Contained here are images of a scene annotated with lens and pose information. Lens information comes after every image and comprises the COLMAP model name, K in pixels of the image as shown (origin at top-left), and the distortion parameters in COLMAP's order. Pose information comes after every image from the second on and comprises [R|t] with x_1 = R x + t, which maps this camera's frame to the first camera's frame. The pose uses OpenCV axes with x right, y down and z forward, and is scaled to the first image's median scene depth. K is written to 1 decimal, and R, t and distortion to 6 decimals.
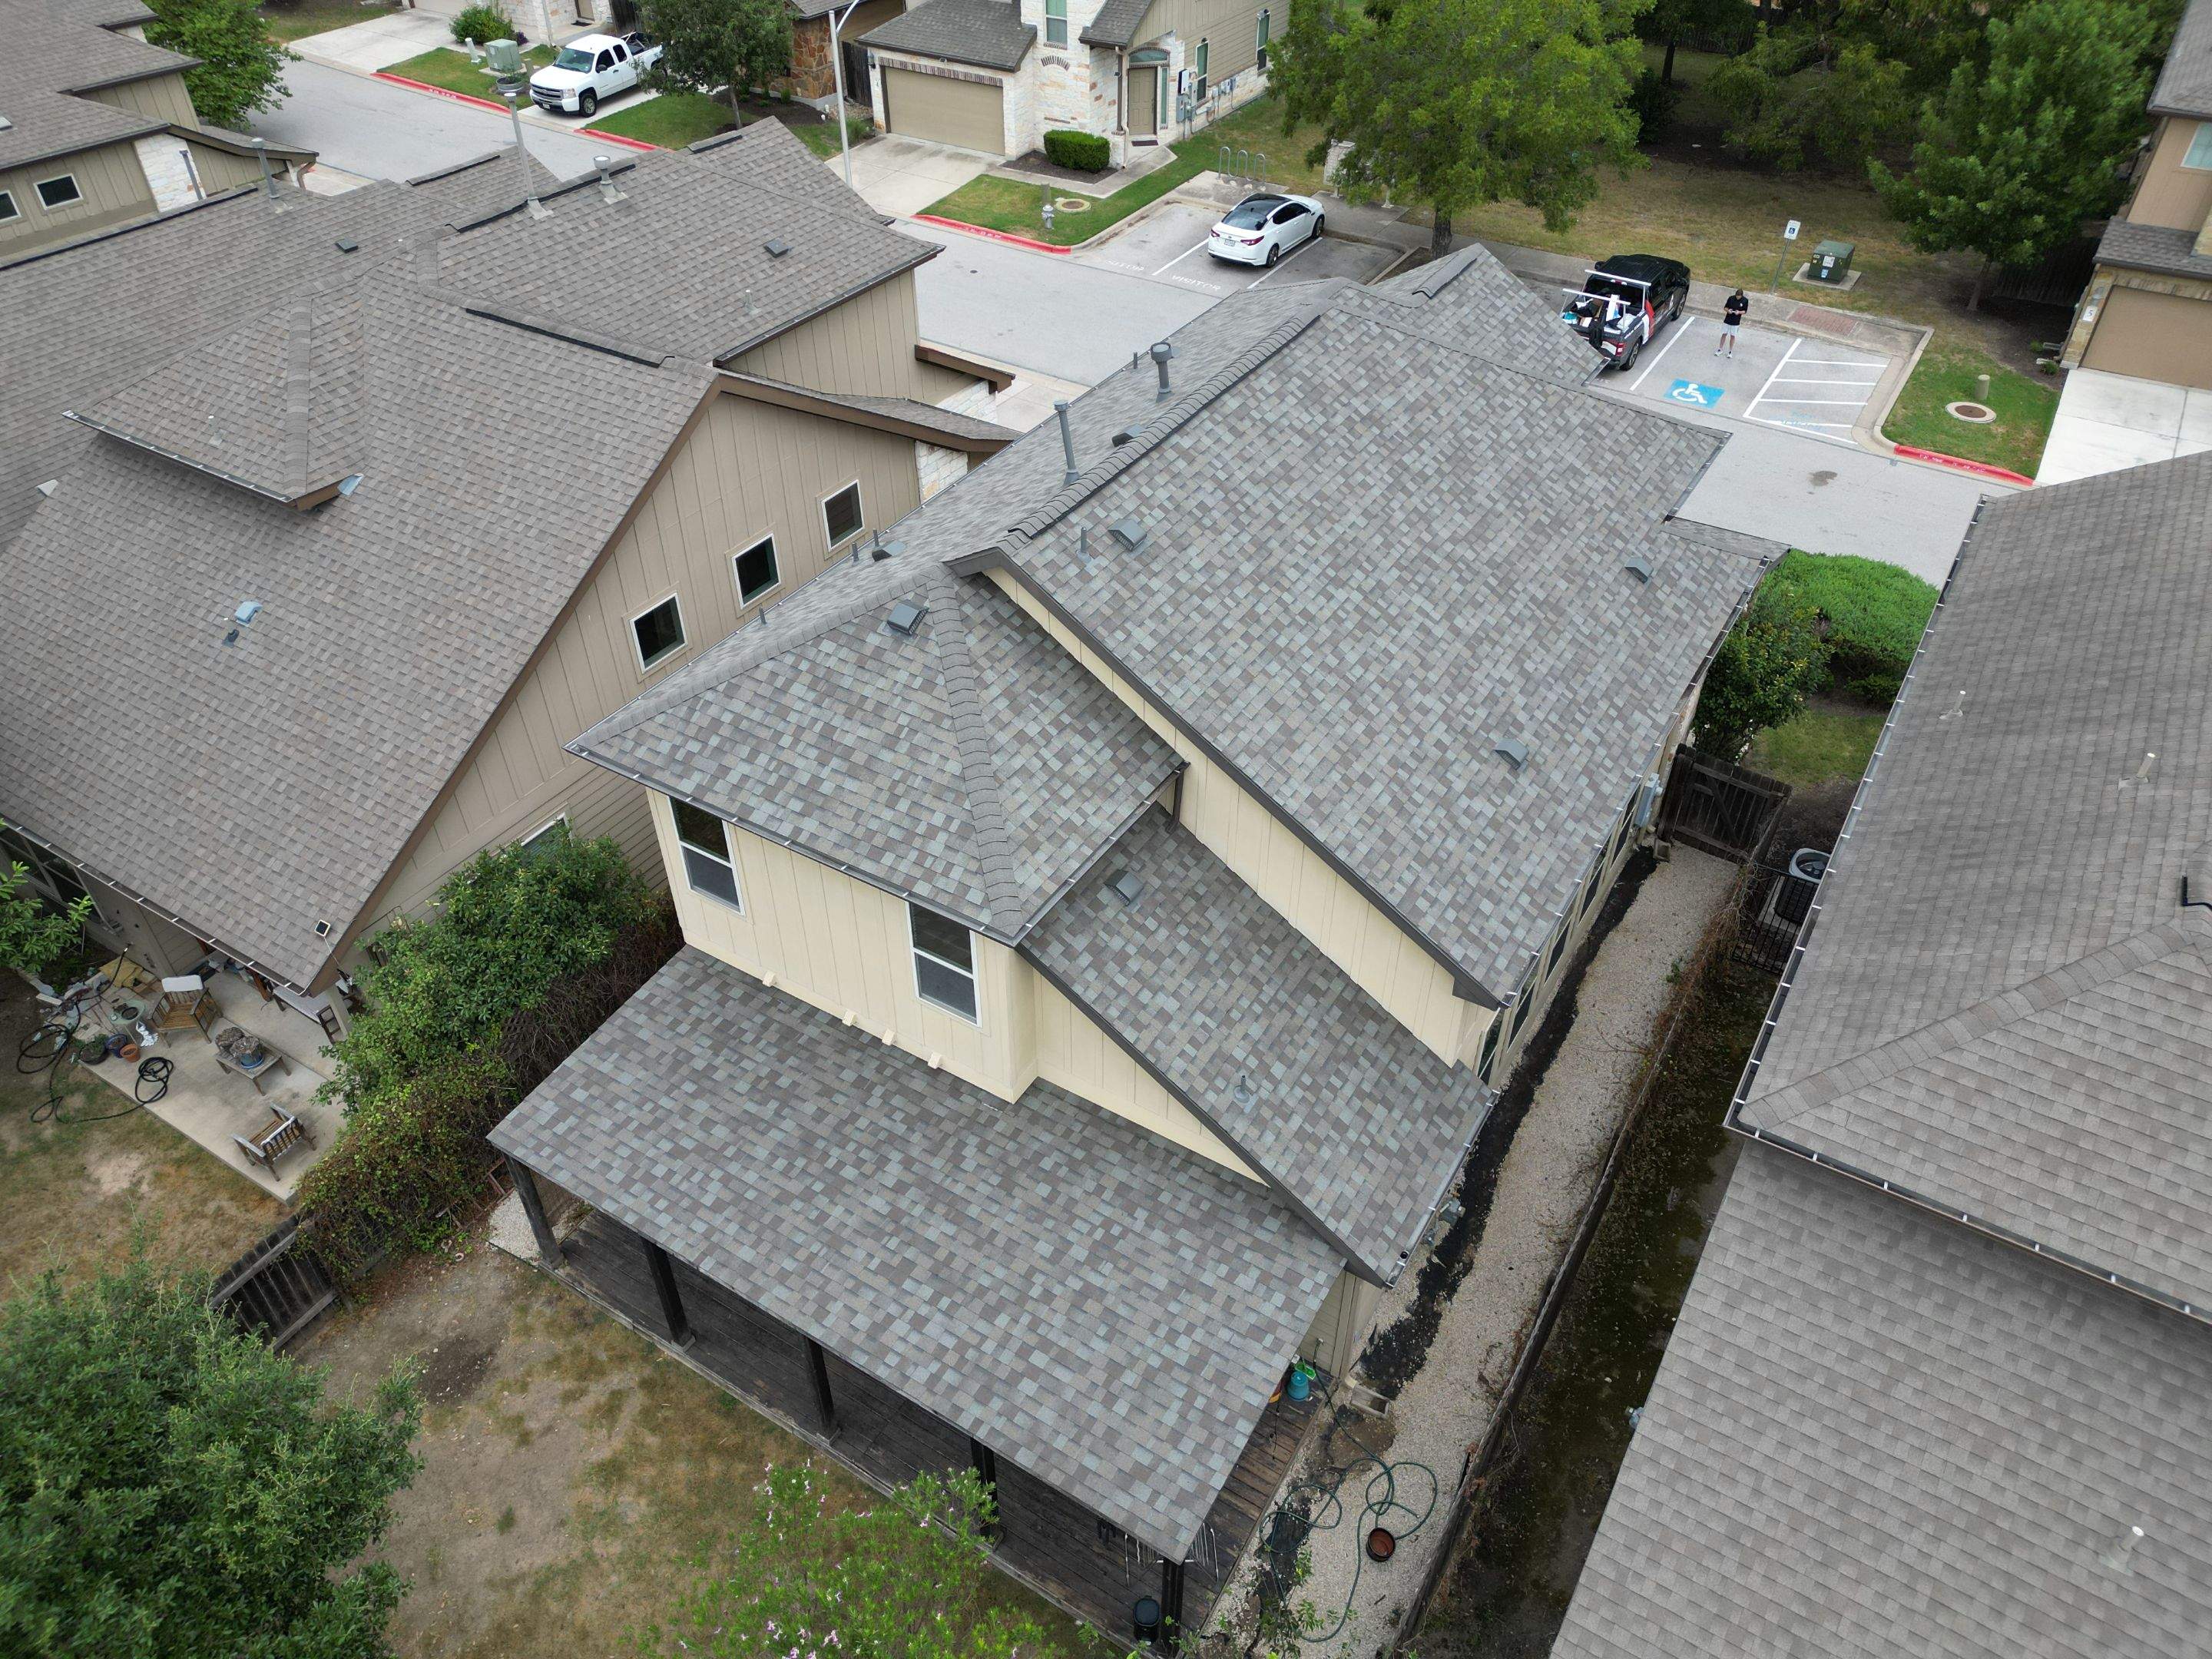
lens RADIAL K [[1547.0, 0, 1102.3], [0, 1547.0, 829.9], [0, 0, 1]] dist [0.067532, -0.052770]
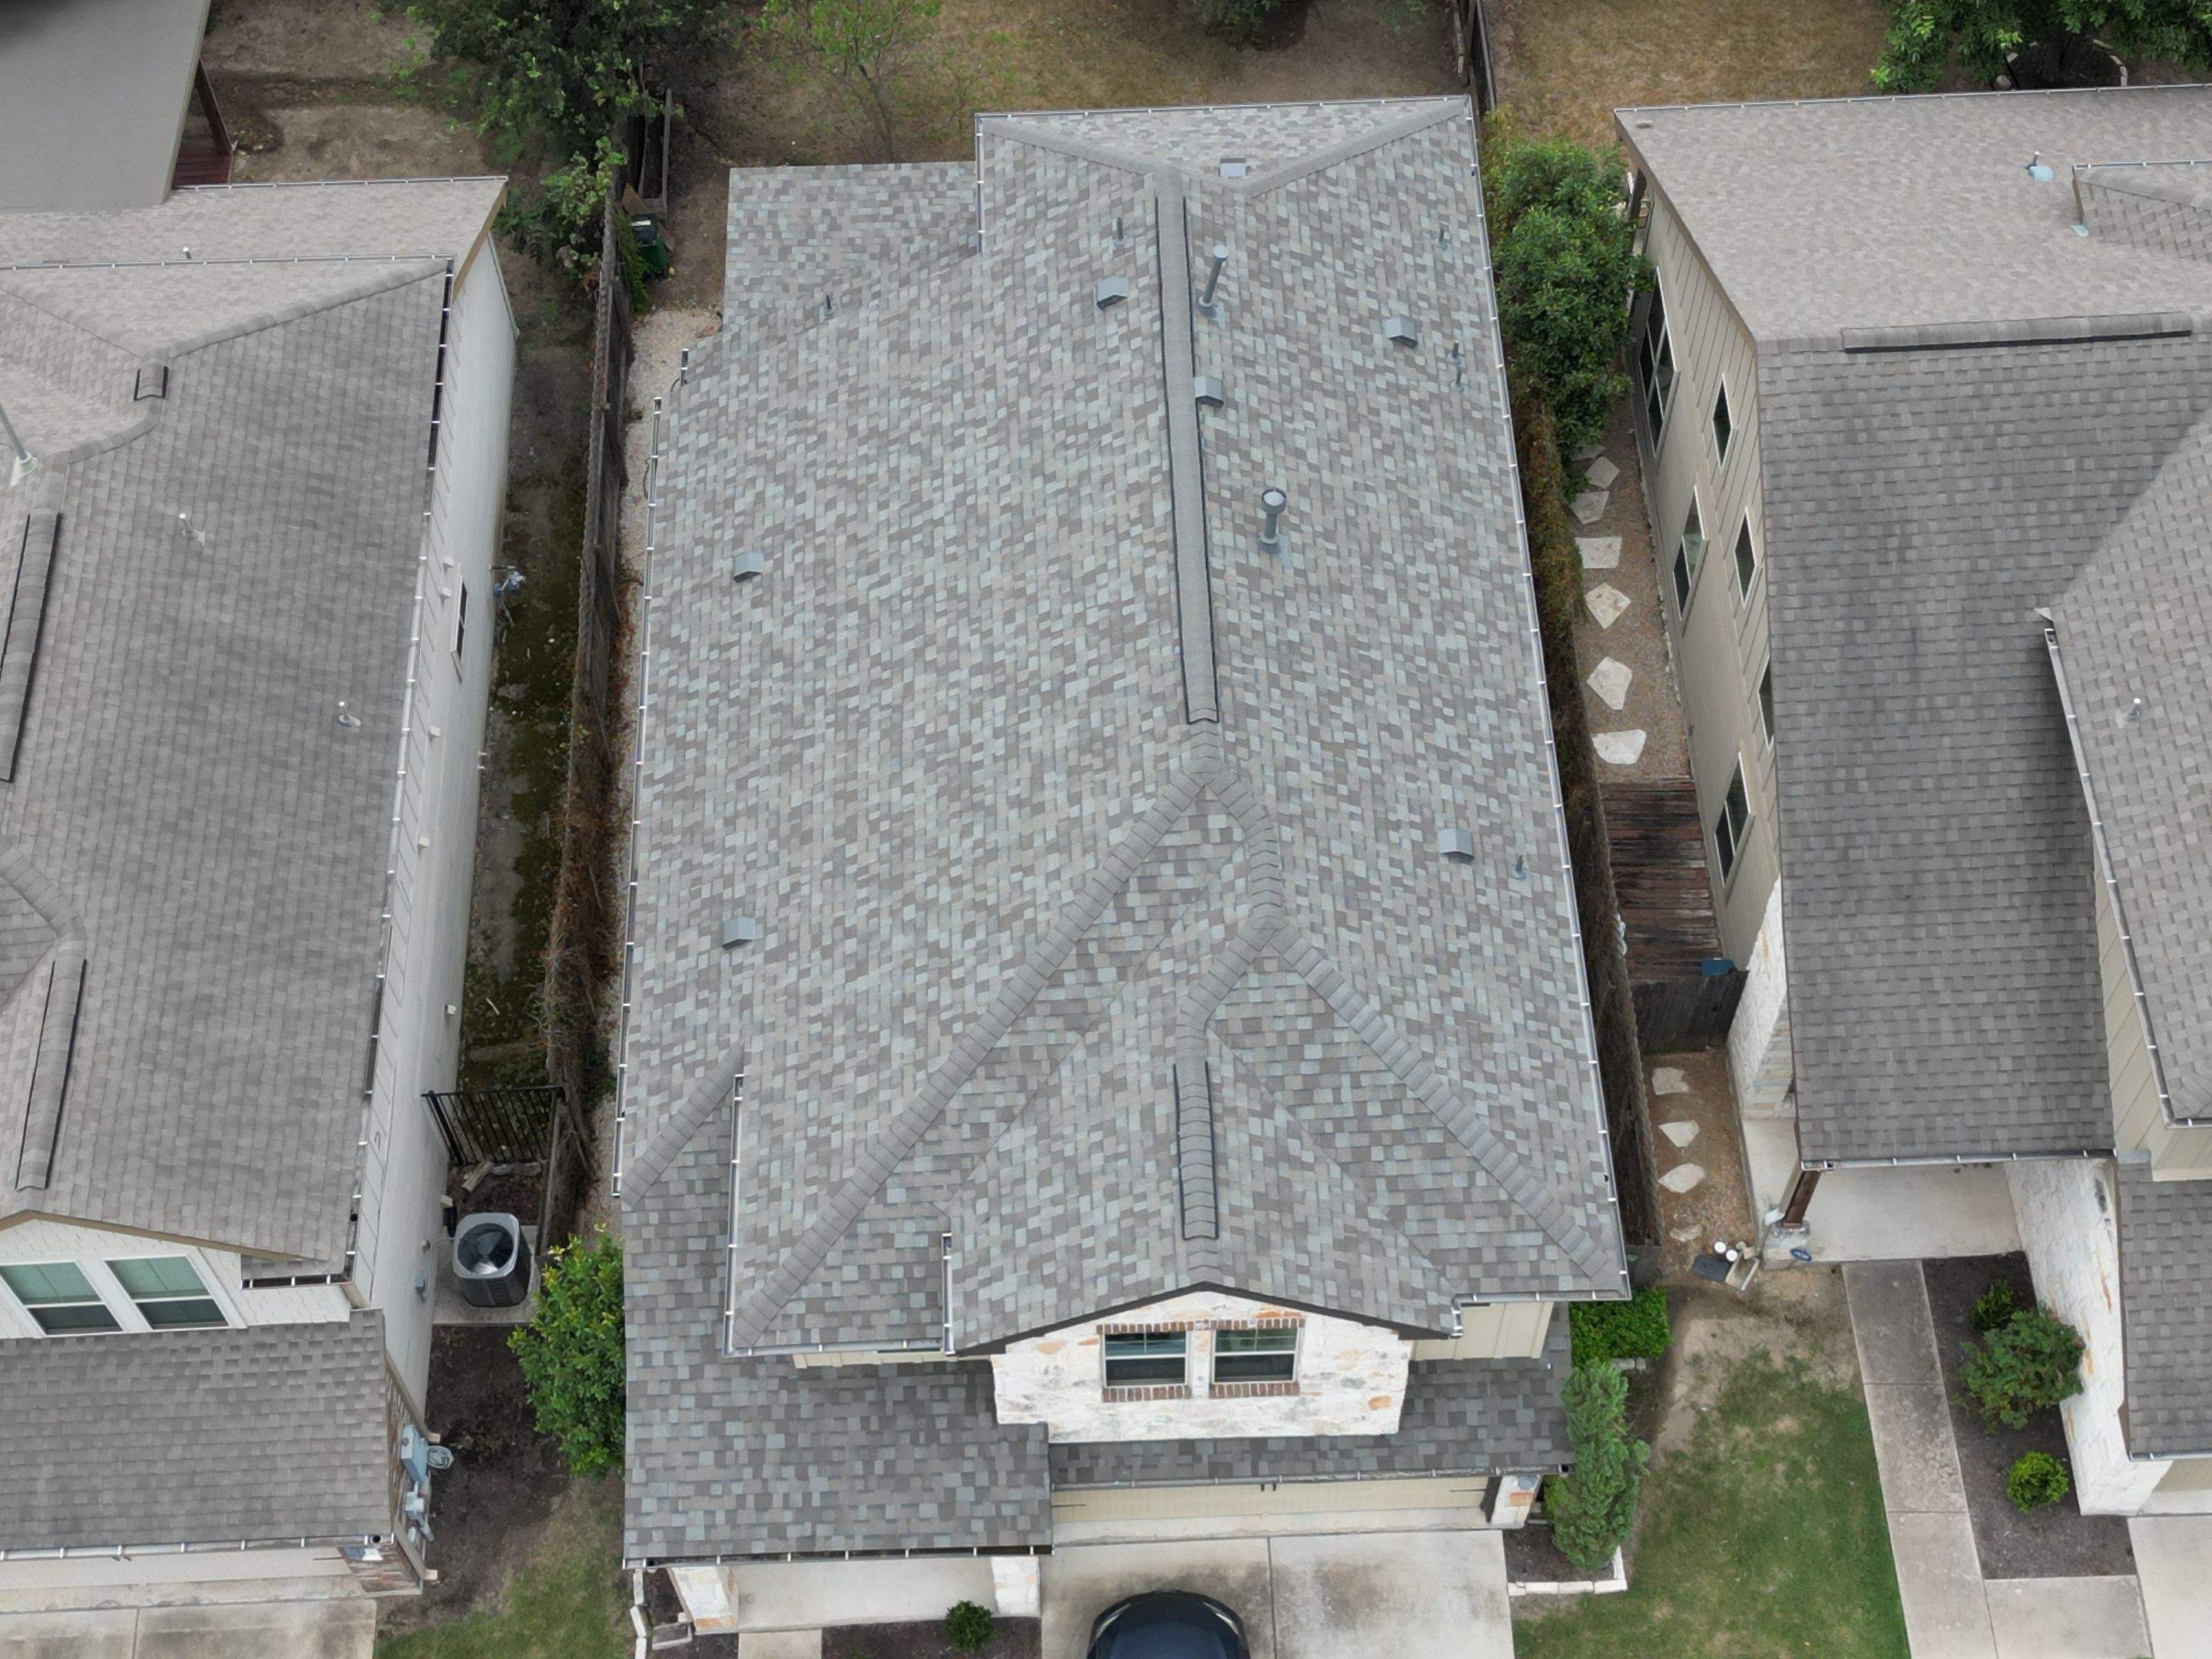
lens RADIAL K [[3083.0, 0, 1101.9], [0, 3083.0, 838.0], [0, 0, 1]] dist [0.113012, 0.000000]
pose [[-0.829541, 0.481629, -0.282657, 0.727742], [-0.344597, -0.043173, 0.937757, -2.002008], [0.439448, 0.875311, 0.201782, 0.879663]]
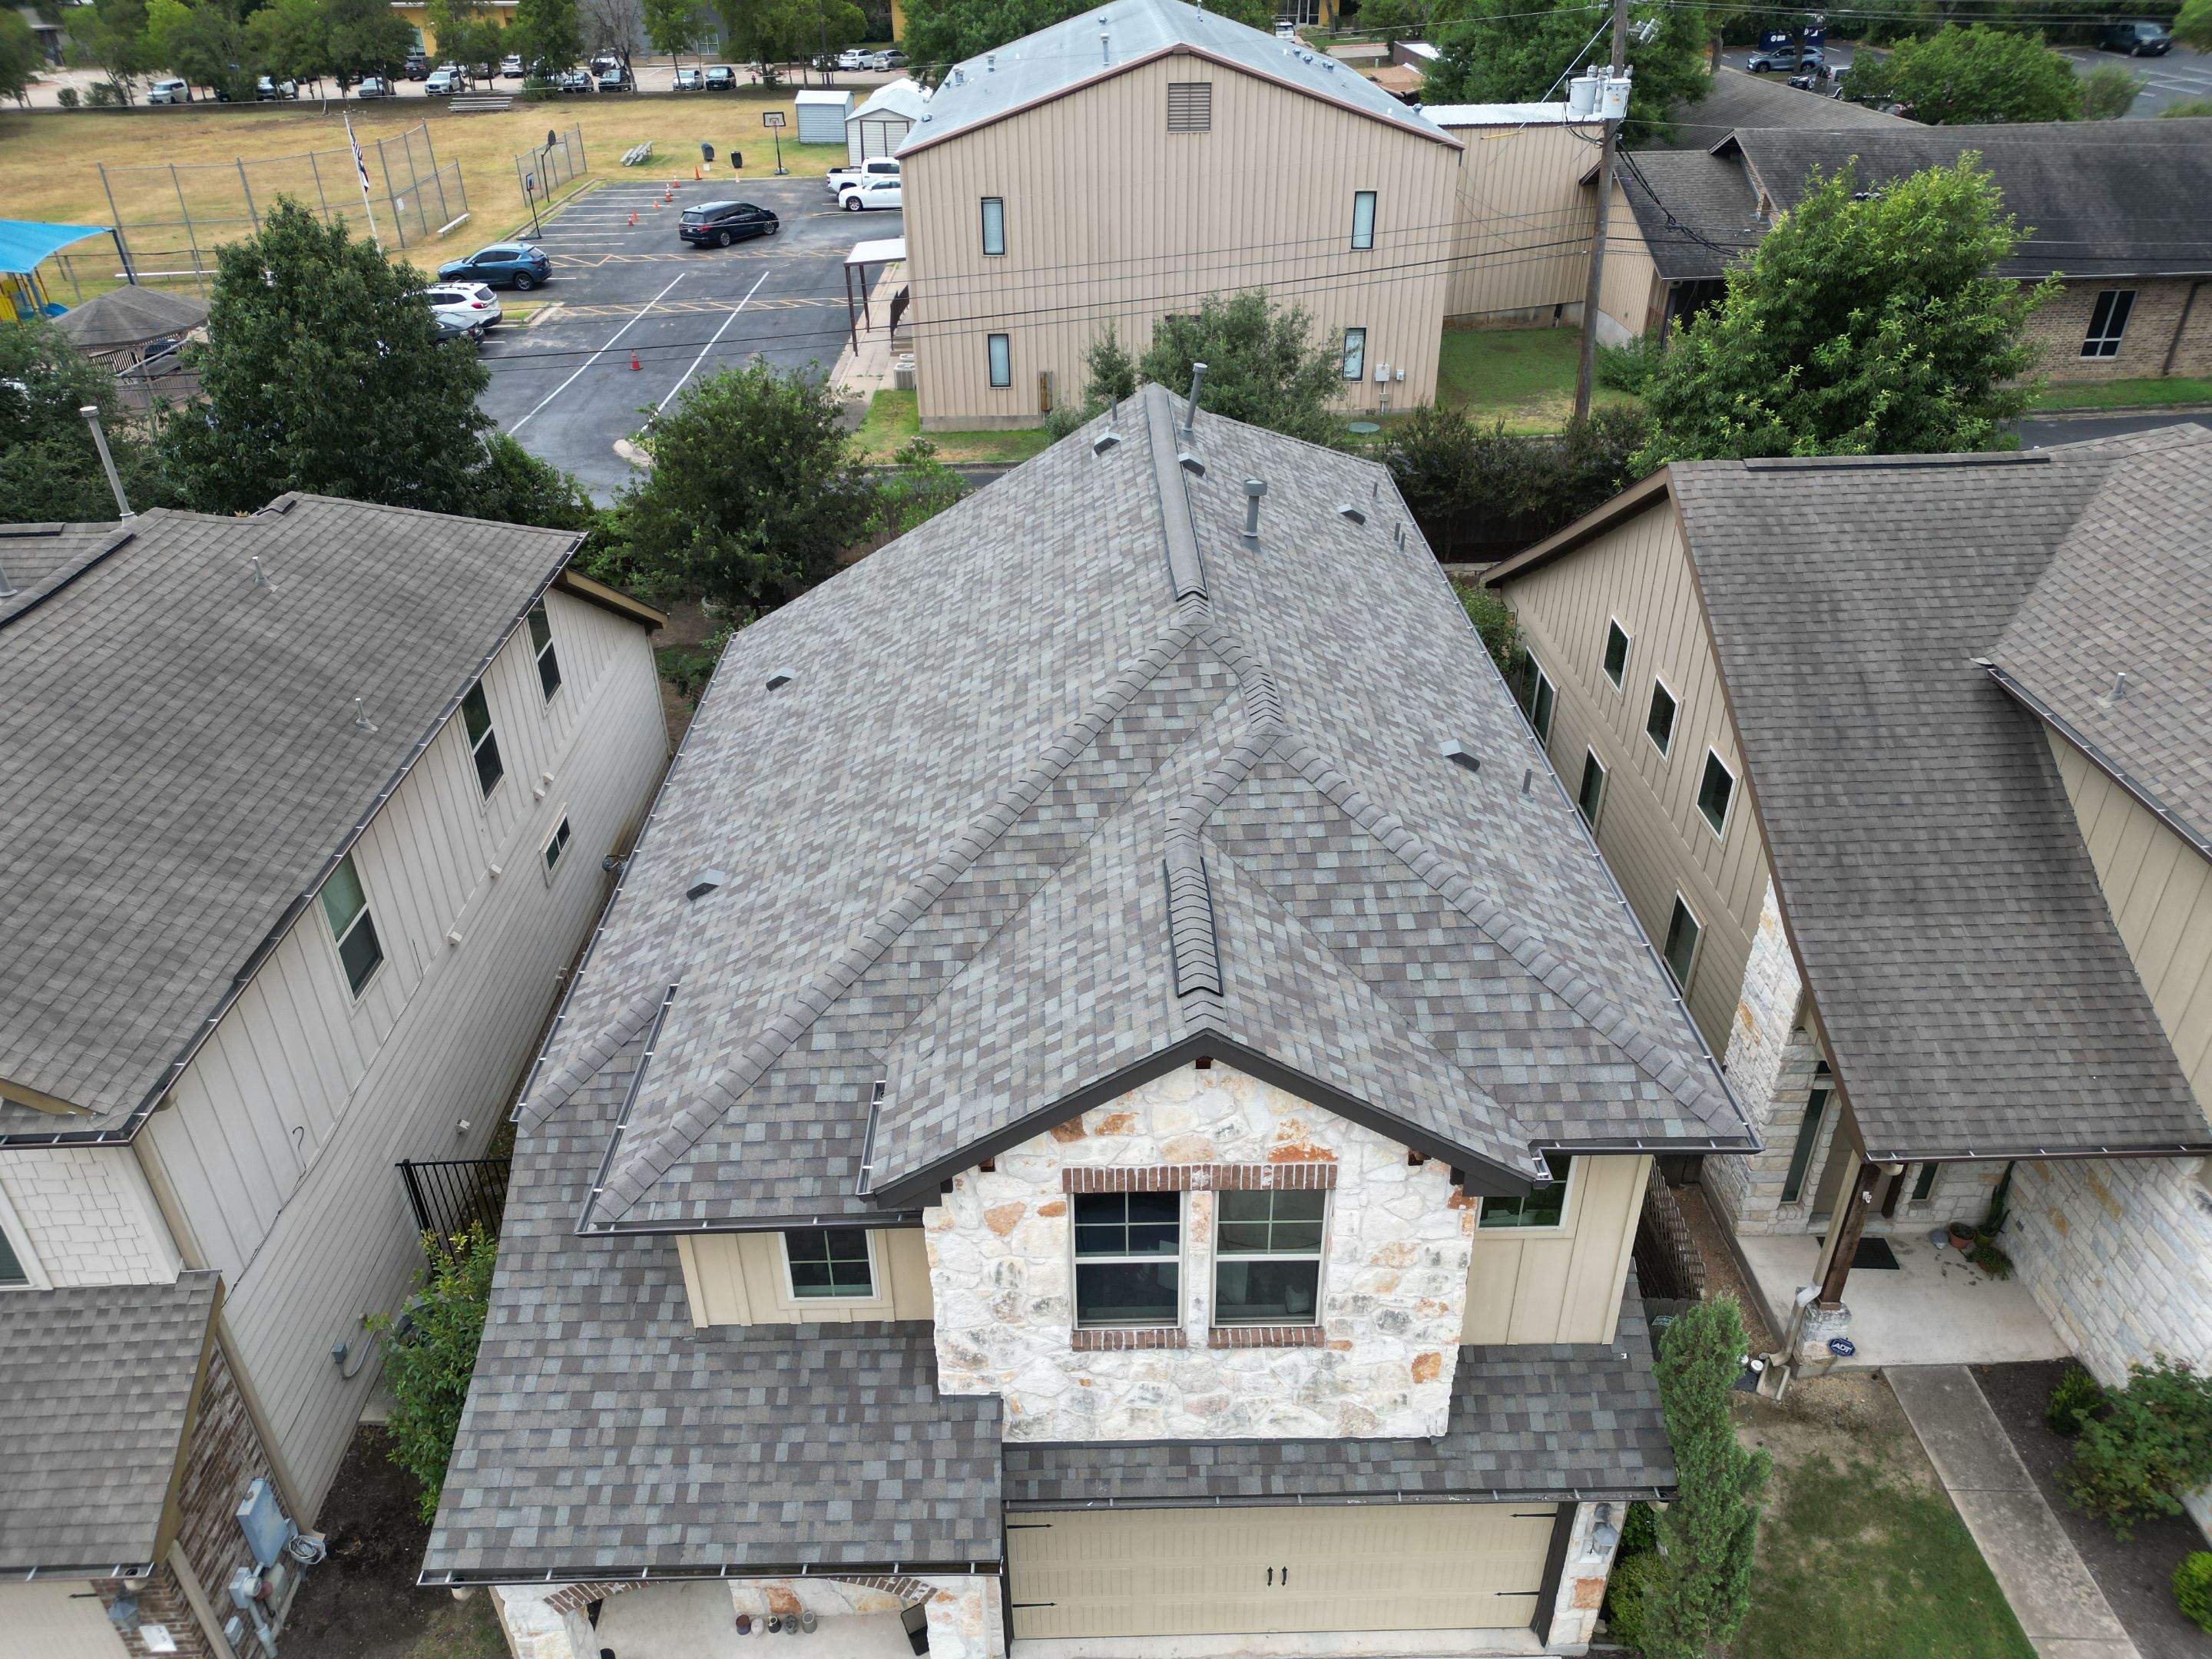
lens RADIAL K [[1547.0, 0, 1103.1], [0, 1547.0, 829.3], [0, 0, 1]] dist [0.067532, -0.052770]
pose [[-0.838061, 0.292978, -0.460237, 0.623888], [-0.338969, 0.381390, 0.860024, -1.054613], [0.427498, 0.876758, -0.220318, 1.470866]]
